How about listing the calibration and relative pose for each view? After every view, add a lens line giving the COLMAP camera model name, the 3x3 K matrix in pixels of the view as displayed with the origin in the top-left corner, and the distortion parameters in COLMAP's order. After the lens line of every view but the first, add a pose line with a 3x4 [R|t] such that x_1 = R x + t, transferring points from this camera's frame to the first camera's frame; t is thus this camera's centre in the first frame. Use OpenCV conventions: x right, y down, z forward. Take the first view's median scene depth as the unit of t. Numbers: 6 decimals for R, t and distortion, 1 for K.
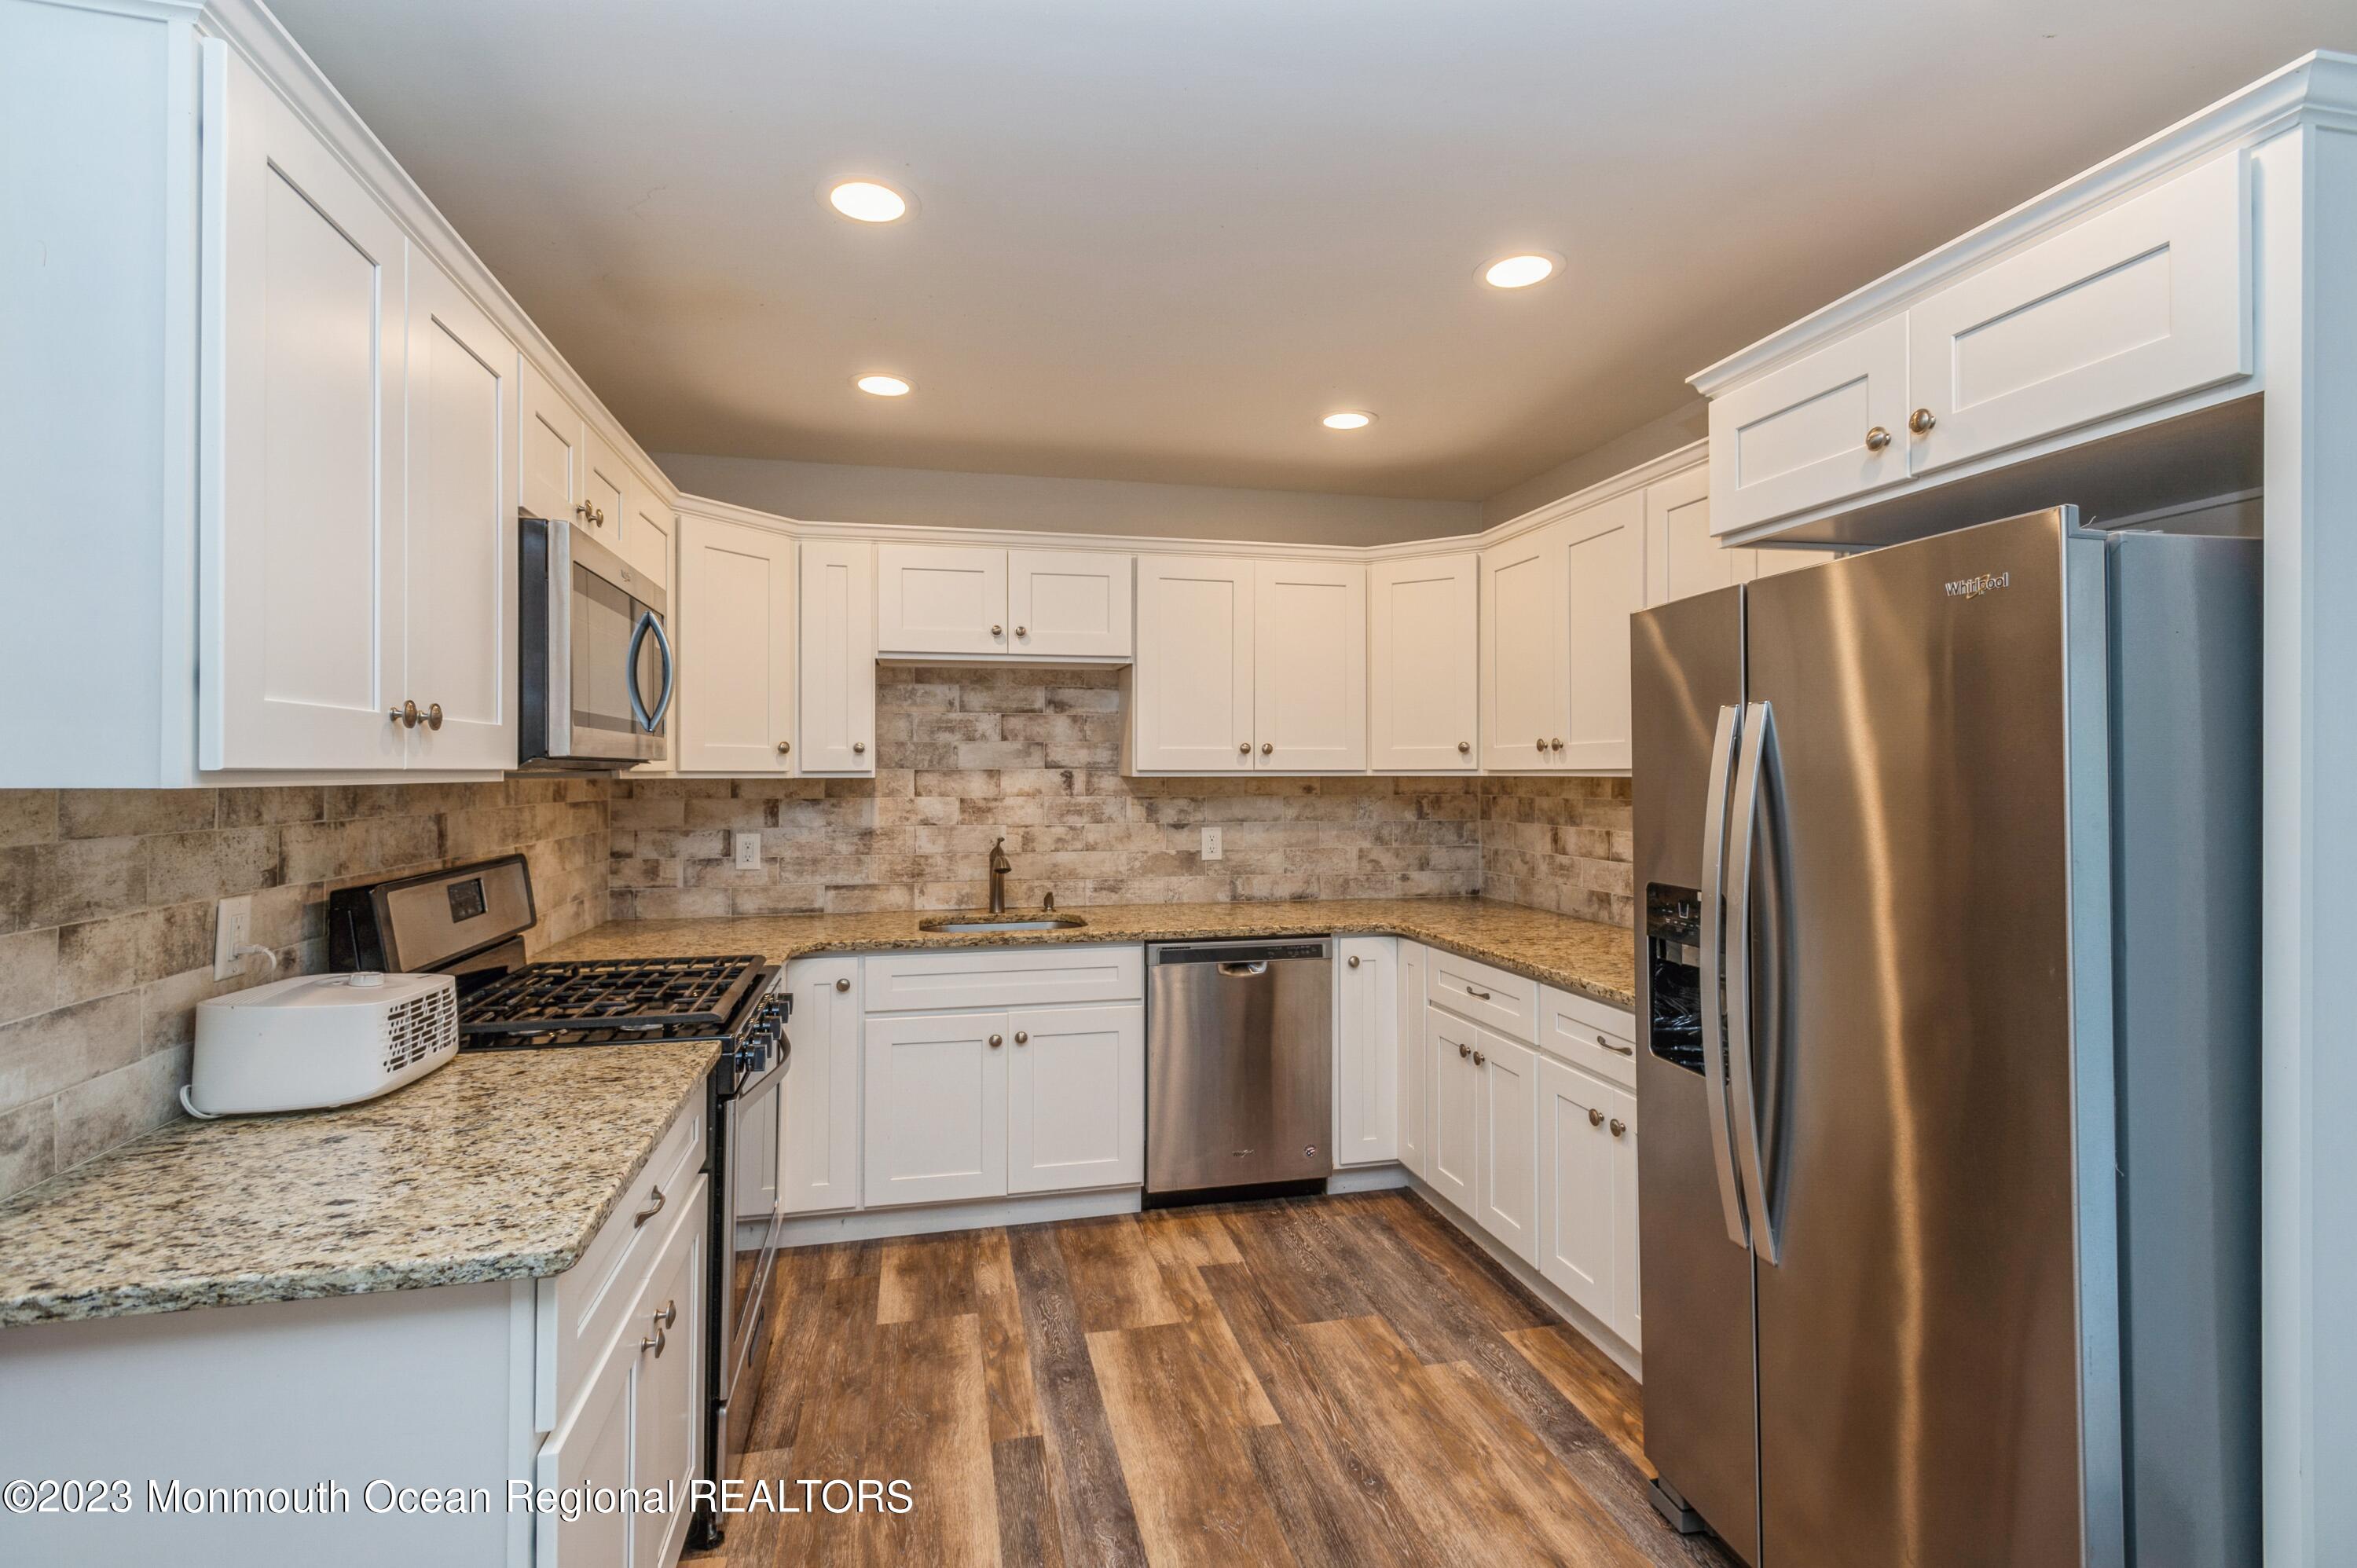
lens RADIAL K [[1093.3, 0, 1186.8], [0, 1093.3, 772.0], [0, 0, 1]] dist [0.017708, -0.000343]
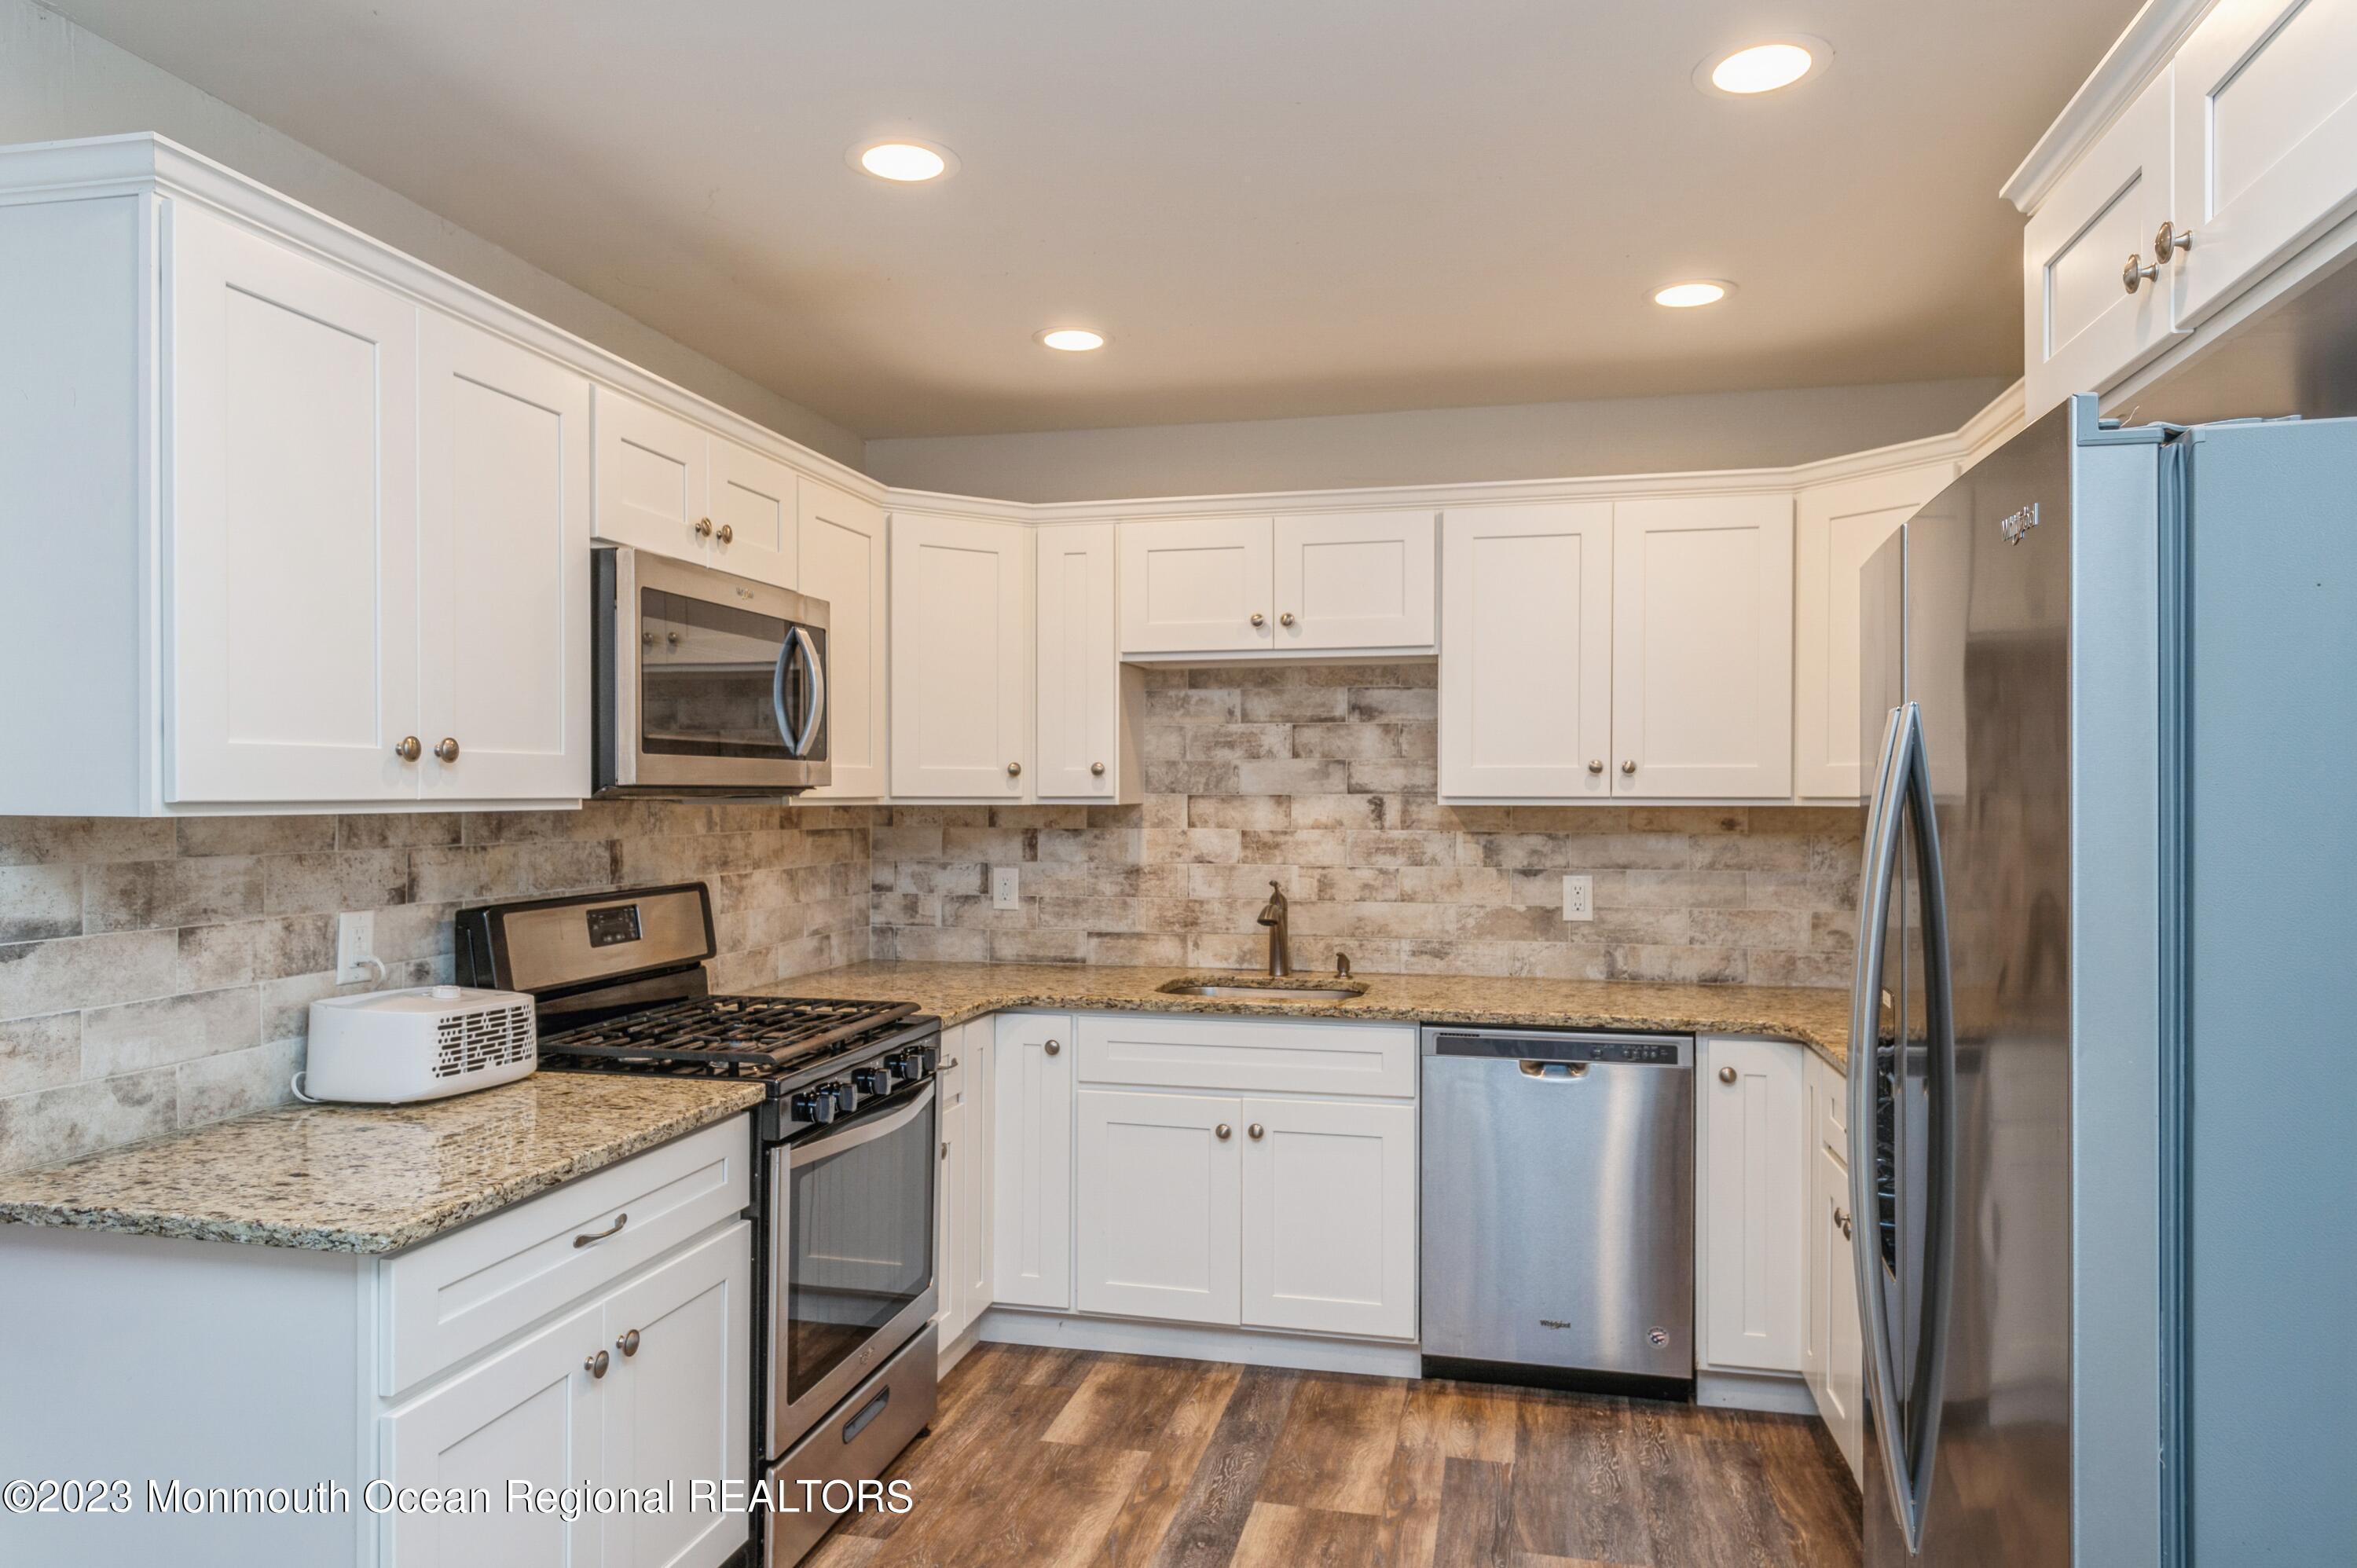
lens RADIAL K [[1501.2, 0, 1186.2], [0, 1501.2, 813.1], [0, 0, 1]] dist [0.034081, -0.003845]
pose [[0.897708, 0.008207, -0.440514, 0.283730], [-0.002070, 0.999894, 0.014409, -0.005397], [0.440586, -0.012023, 0.897630, -0.004962]]
